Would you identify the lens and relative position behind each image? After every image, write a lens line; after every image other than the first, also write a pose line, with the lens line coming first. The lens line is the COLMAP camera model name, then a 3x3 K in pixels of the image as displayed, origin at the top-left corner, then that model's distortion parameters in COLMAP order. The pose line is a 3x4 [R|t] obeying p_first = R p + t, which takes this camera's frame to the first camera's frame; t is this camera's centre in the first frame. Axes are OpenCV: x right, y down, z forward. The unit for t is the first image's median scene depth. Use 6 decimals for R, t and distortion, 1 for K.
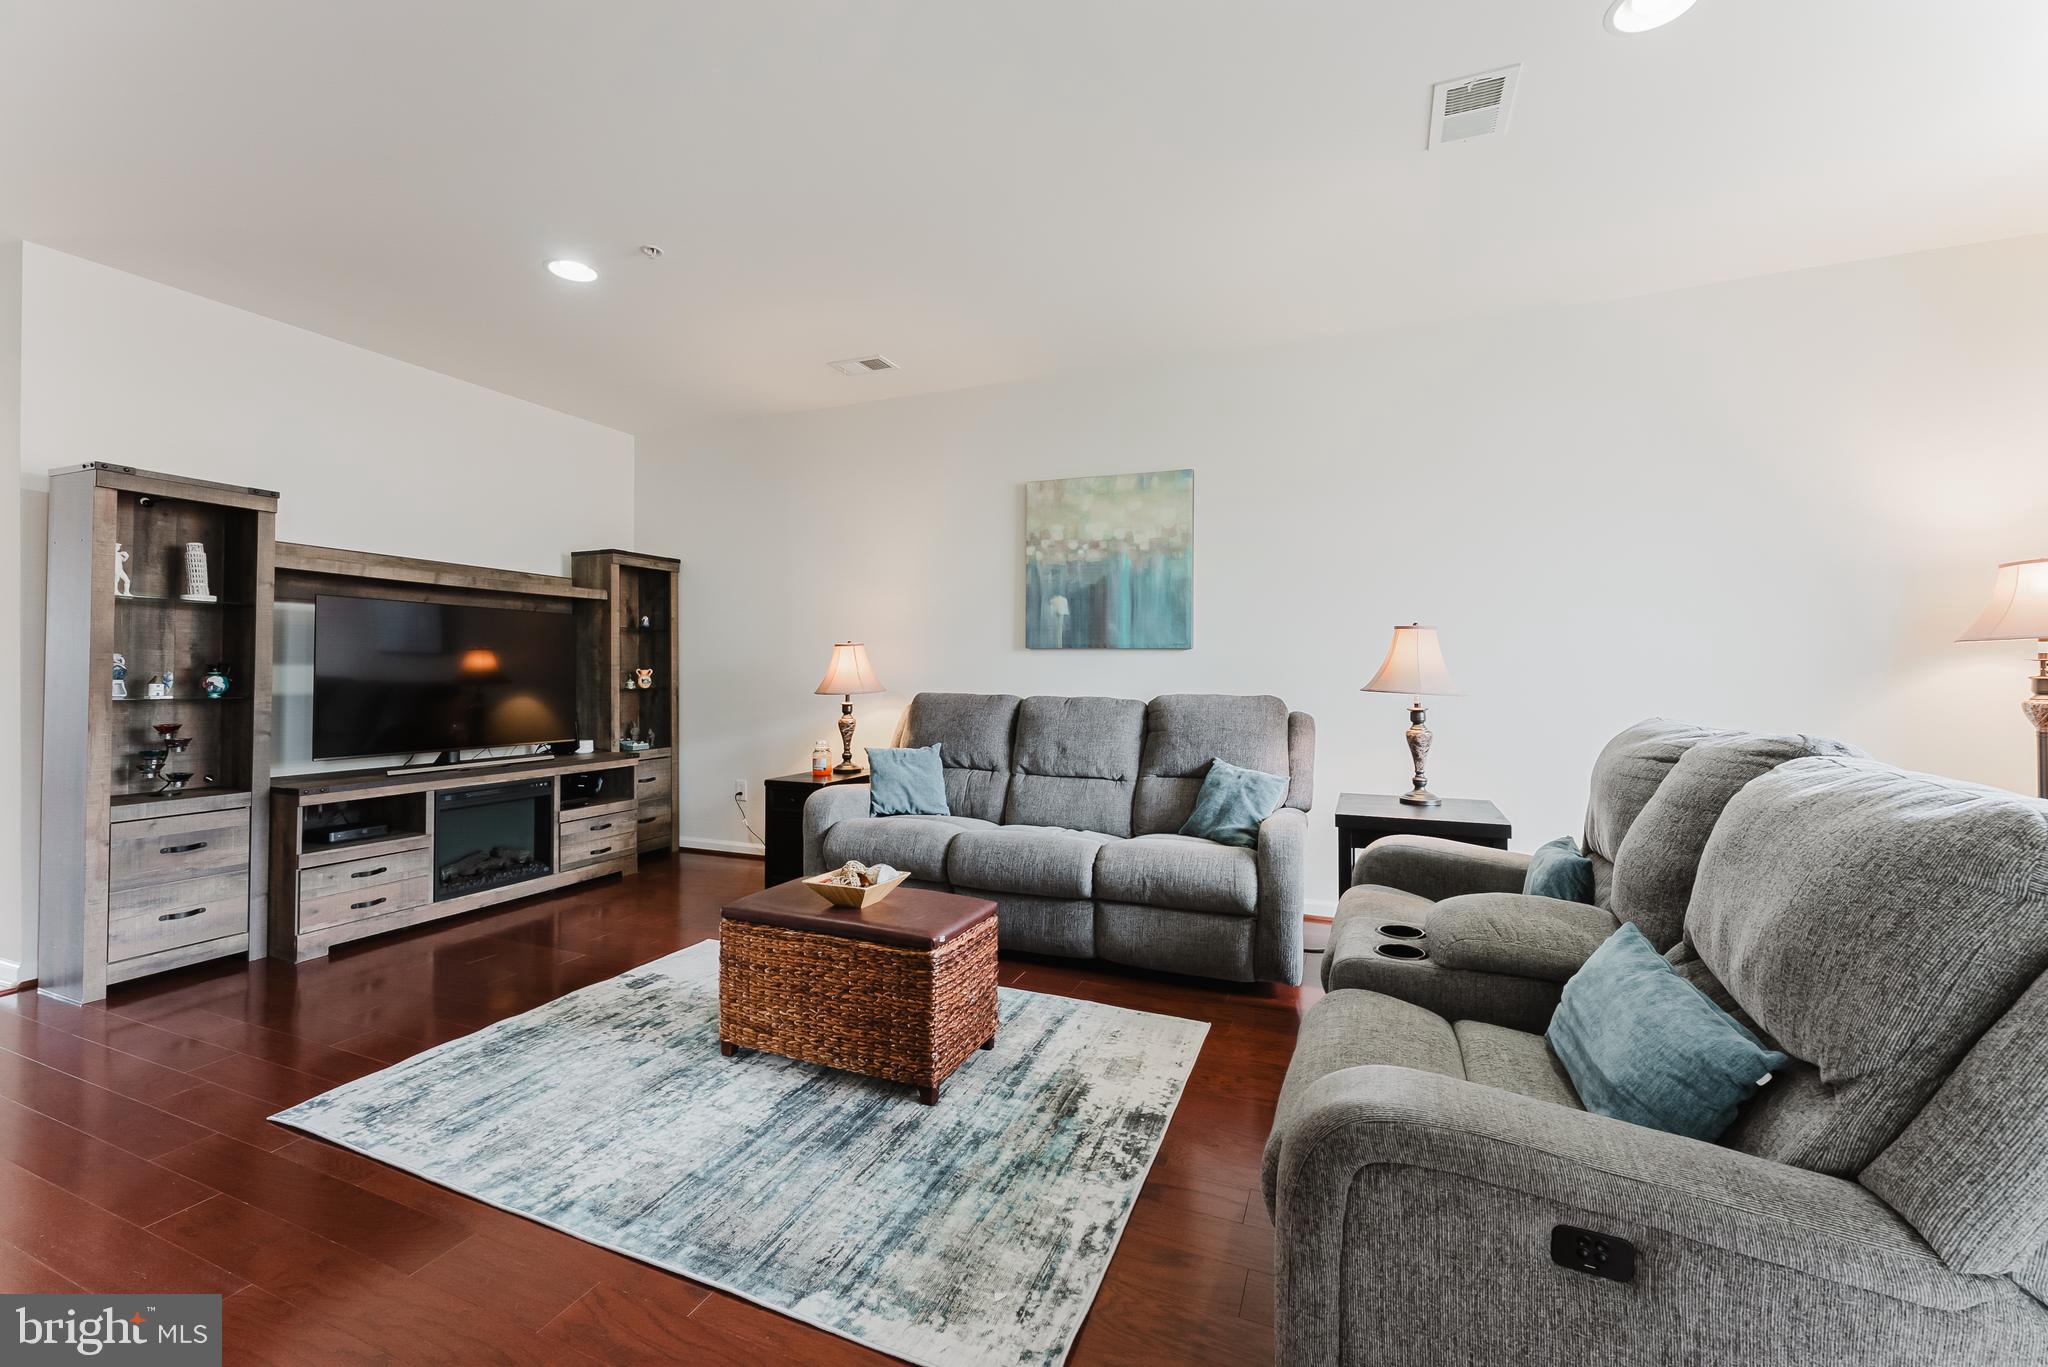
lens RADIAL K [[824.4, 0, 1025.0], [0, 824.4, 670.6], [0, 0, 1]] dist [0.000890, -0.000374]
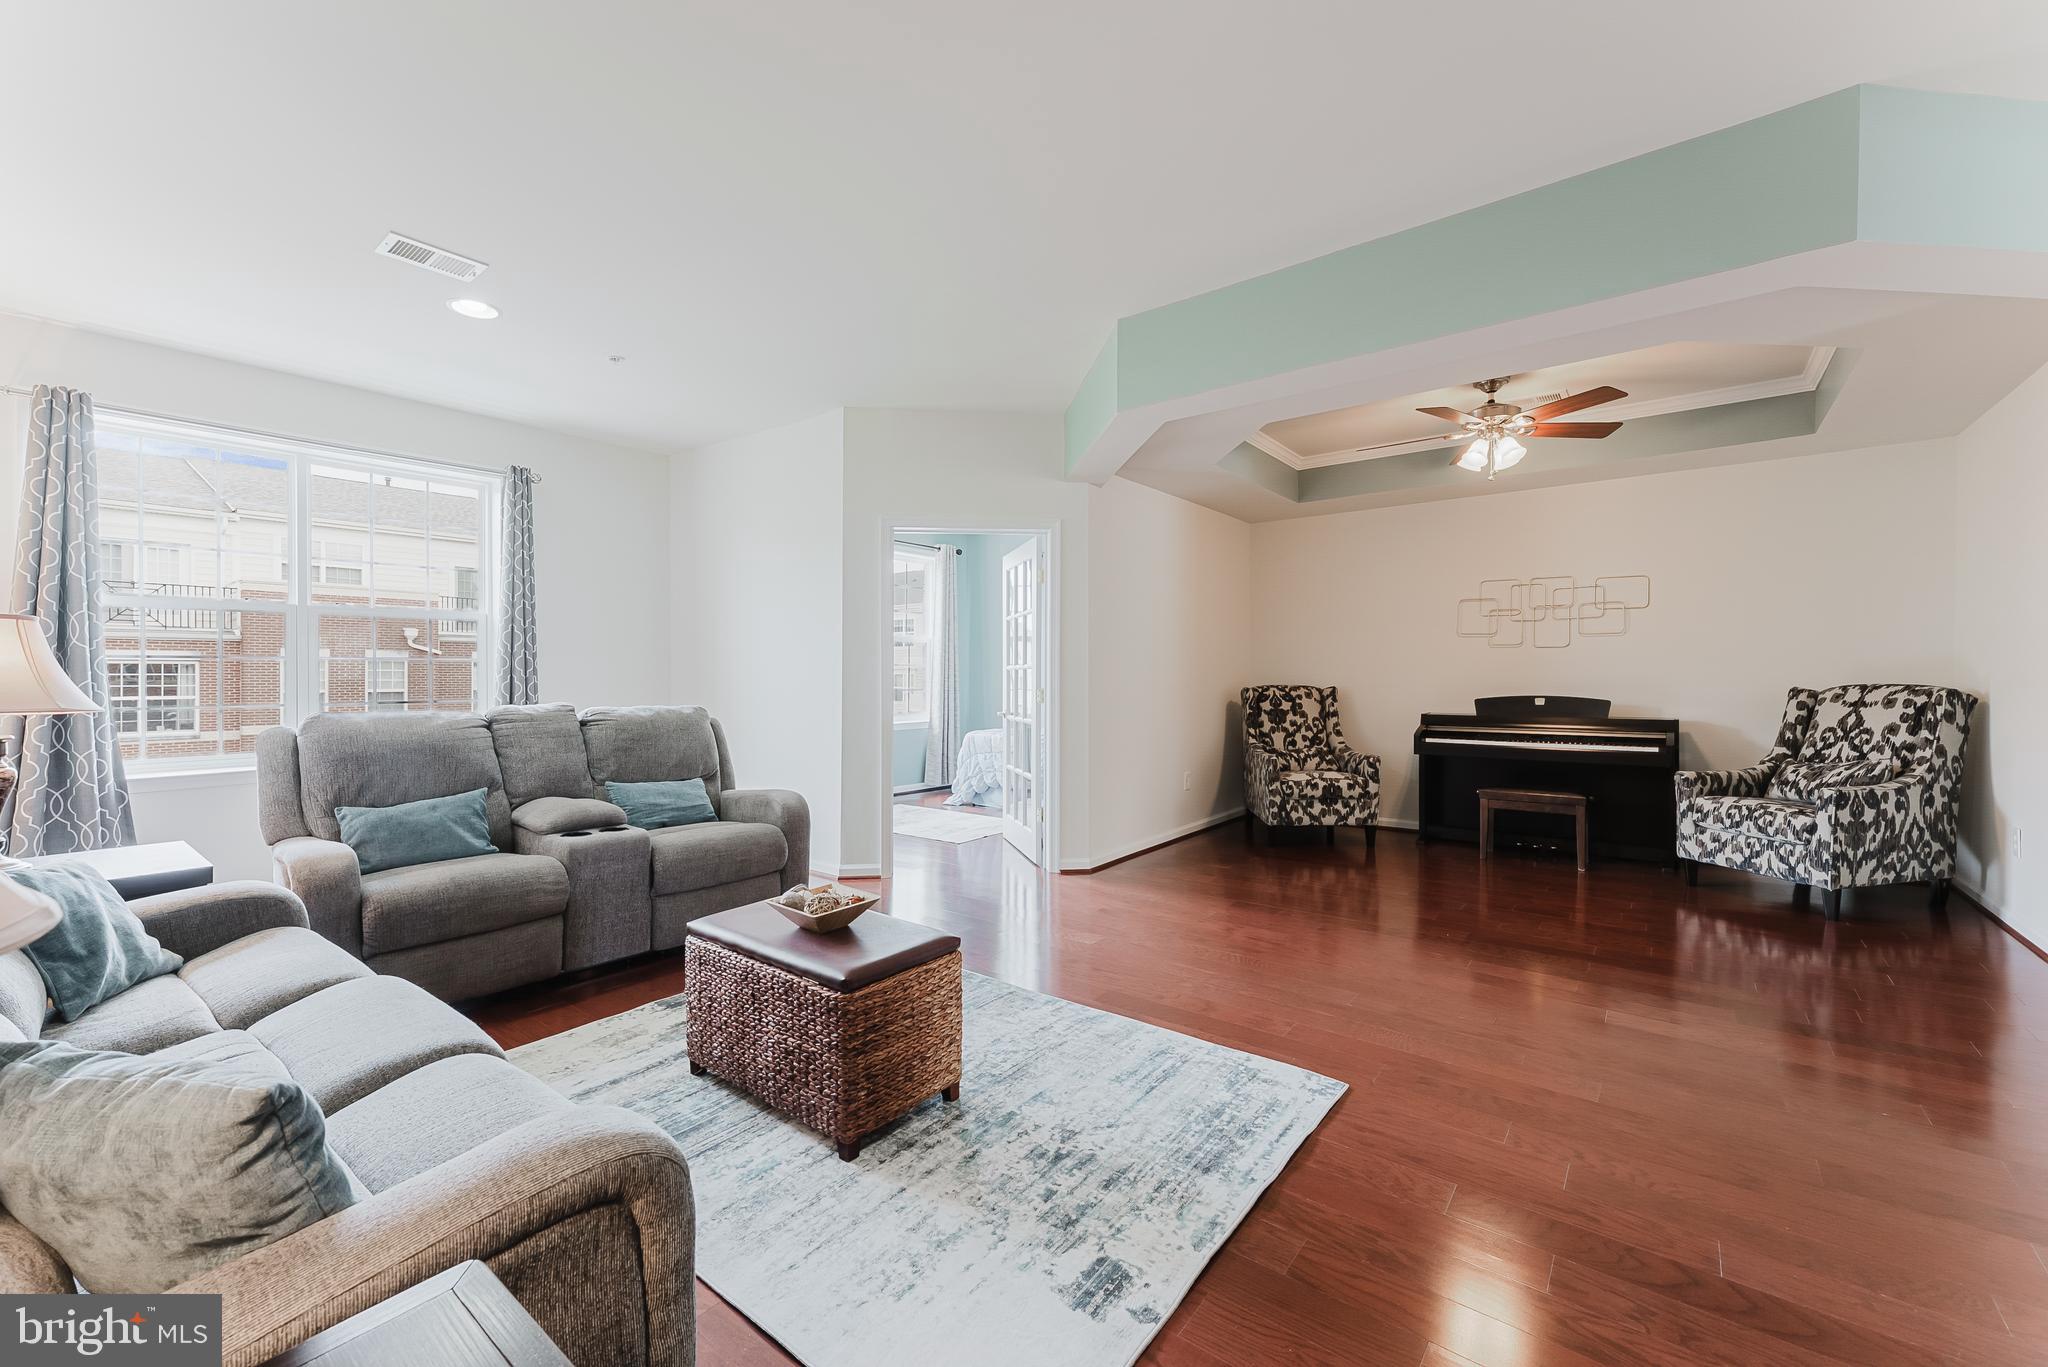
lens RADIAL K [[824.4, 0, 1023.7], [0, 824.4, 678.3], [0, 0, 1]] dist [0.000890, -0.000374]
pose [[-0.962338, 0.002482, 0.271844, -0.678630], [0.003986, 0.999980, 0.004980, -0.004499], [-0.271826, 0.005876, -0.962329, 1.837107]]
